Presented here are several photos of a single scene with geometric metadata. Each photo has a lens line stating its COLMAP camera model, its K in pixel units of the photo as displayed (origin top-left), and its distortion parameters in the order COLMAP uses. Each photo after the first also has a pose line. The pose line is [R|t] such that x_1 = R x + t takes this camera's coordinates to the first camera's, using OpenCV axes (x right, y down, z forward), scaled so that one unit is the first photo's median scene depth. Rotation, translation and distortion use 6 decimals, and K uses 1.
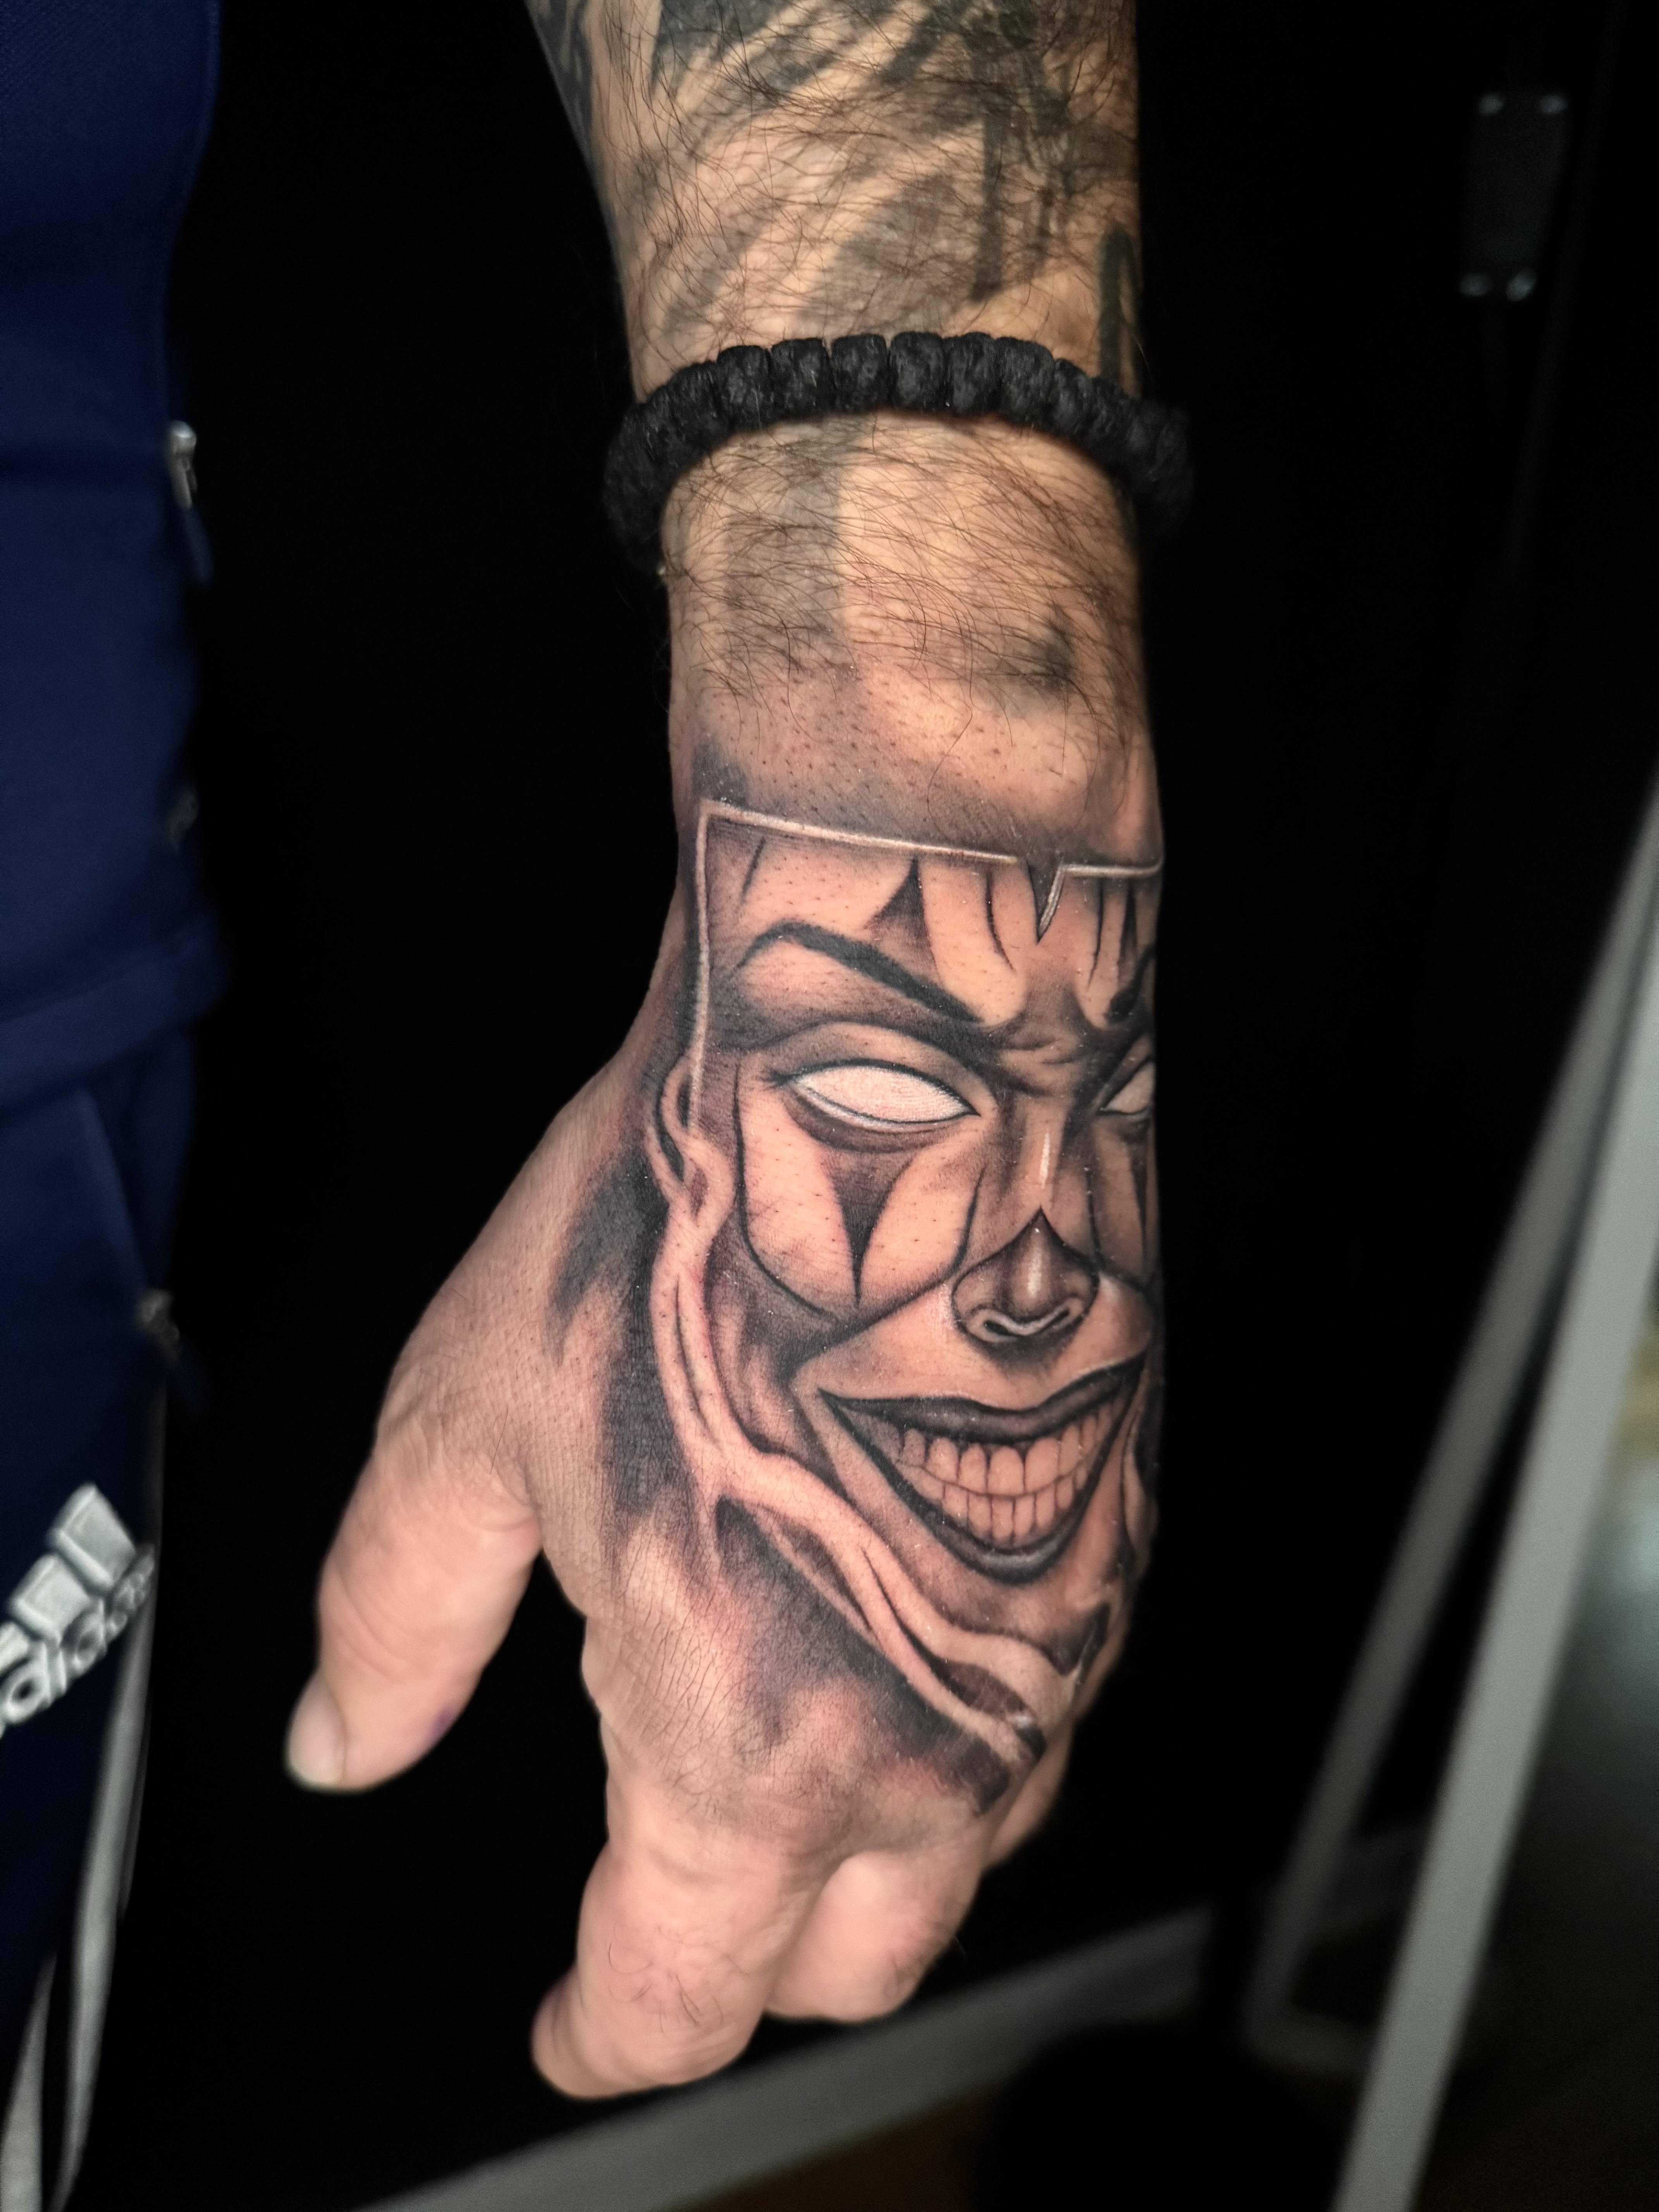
lens RADIAL K [[1533.9, 0, 817.1], [0, 1533.9, 1108.8], [0, 0, 1]] dist [-0.028748, 0.035580]
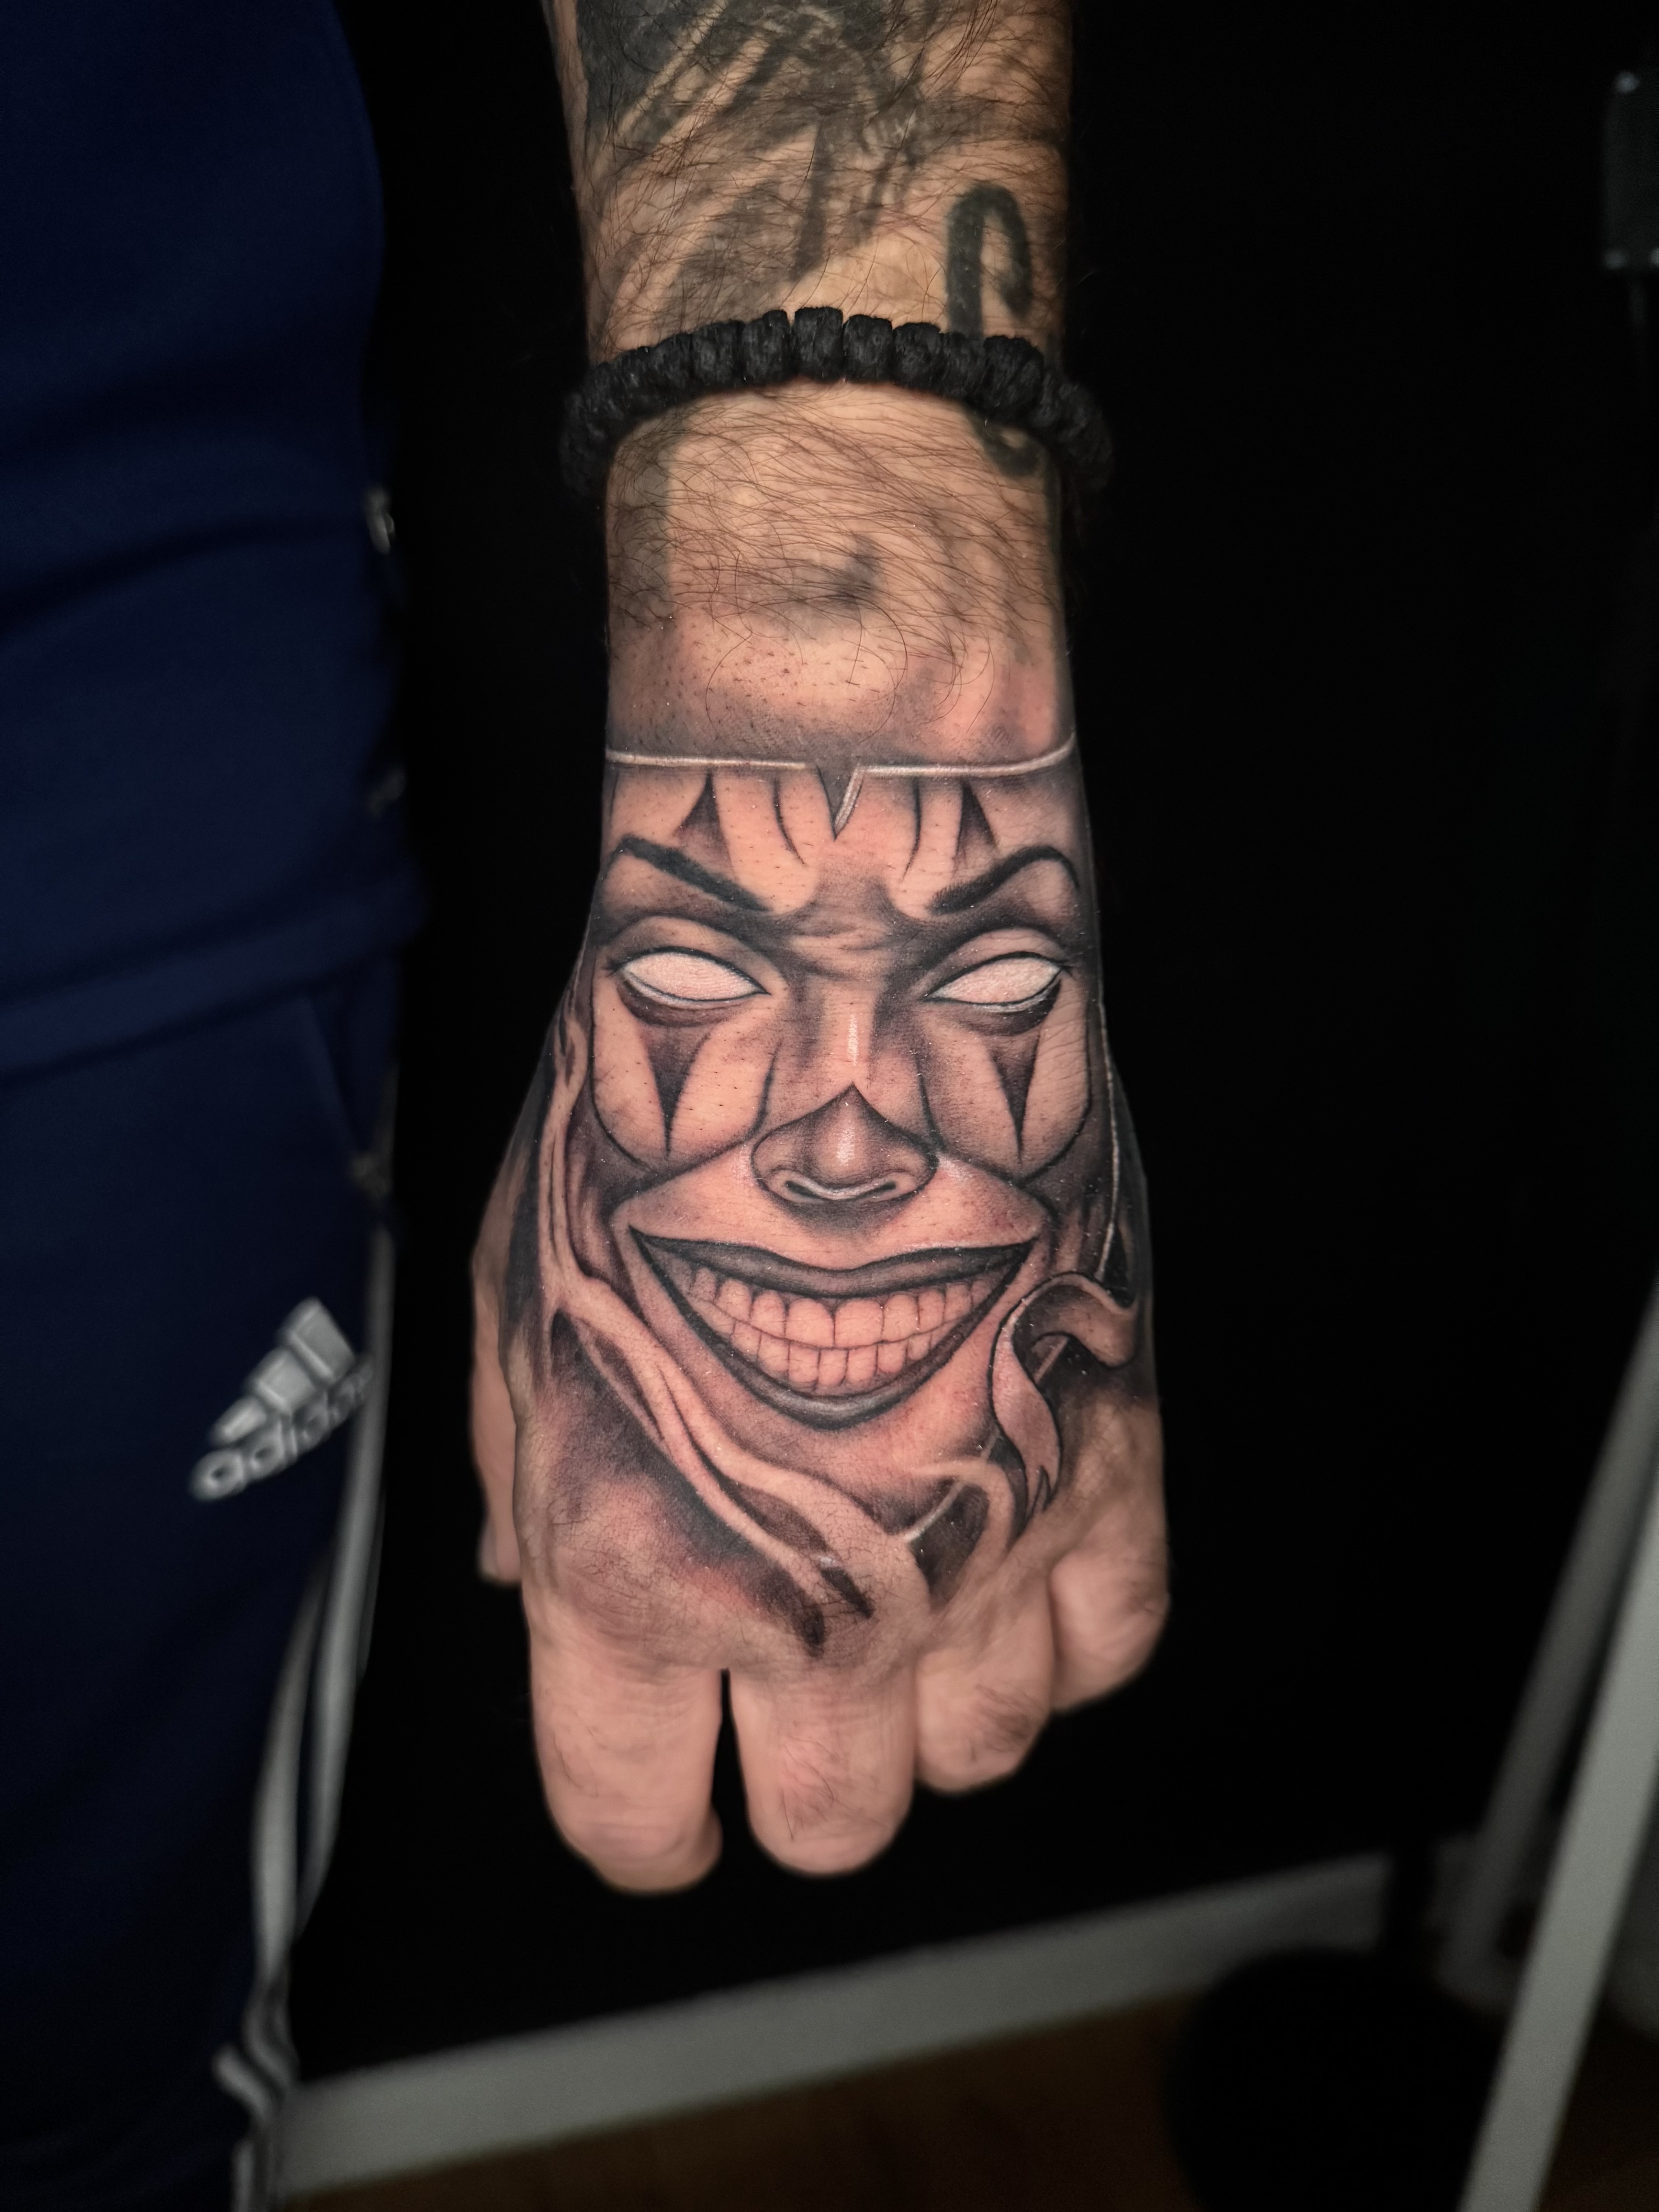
lens RADIAL K [[1533.9, 0, 832.4], [0, 1533.9, 1112.9], [0, 0, 1]] dist [-0.028748, 0.035580]
pose [[0.867226, 0.011459, -0.497782, 0.696138], [-0.029671, 0.999148, -0.028691, 0.120341], [0.497029, 0.039651, 0.866827, 0.051512]]
